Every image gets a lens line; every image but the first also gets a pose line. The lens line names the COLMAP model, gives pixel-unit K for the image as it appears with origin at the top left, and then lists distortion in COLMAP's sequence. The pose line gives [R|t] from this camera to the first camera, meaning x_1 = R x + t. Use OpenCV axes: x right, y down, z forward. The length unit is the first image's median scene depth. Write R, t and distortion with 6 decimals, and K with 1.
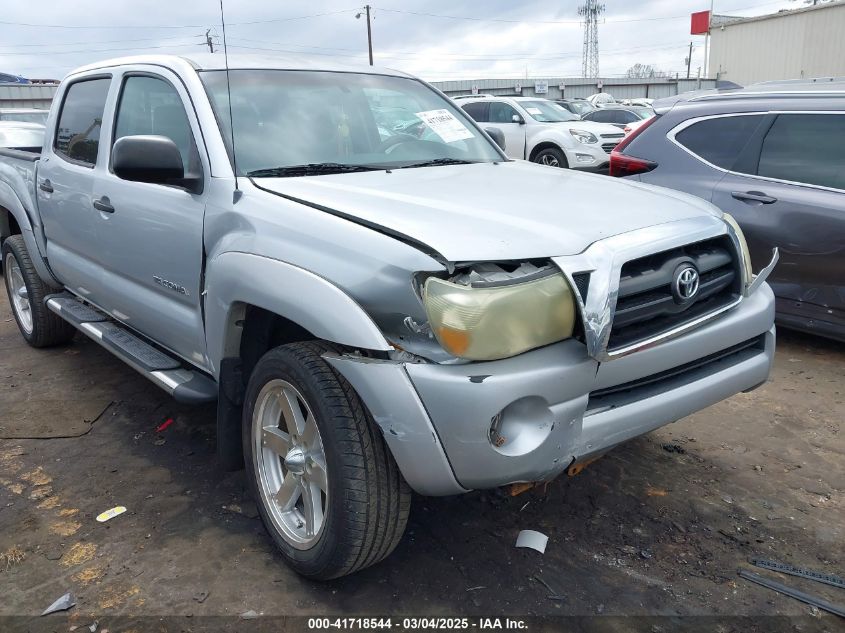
lens RADIAL K [[644.5, 0, 419.0], [0, 644.5, 323.4], [0, 0, 1]] dist [0.036959, -0.021829]
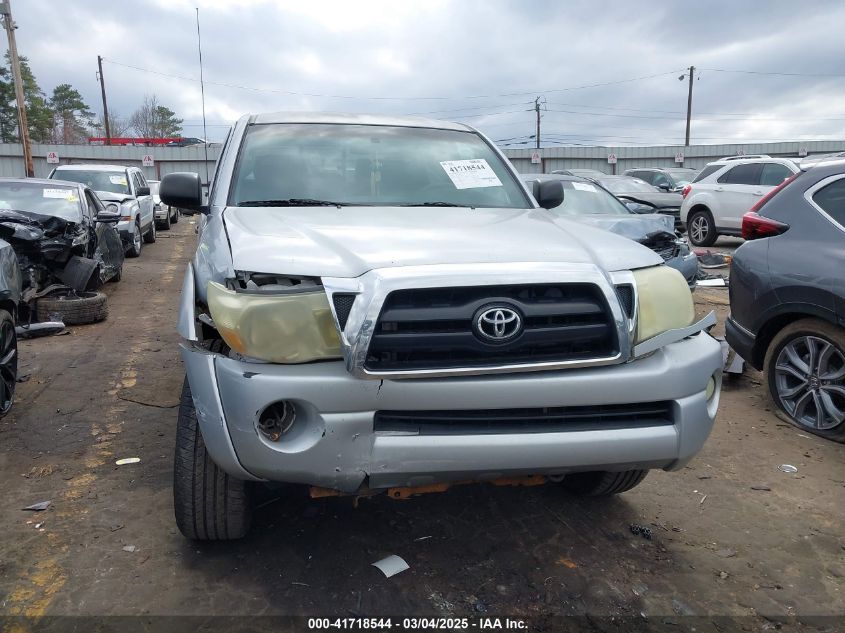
lens RADIAL K [[644.5, 0, 415.2], [0, 644.5, 318.0], [0, 0, 1]] dist [0.036959, -0.021829]
pose [[0.898985, 0.111725, -0.423489, 0.666836], [-0.151885, 0.986440, -0.062179, 0.010577], [0.410800, 0.120220, 0.903765, 0.051662]]
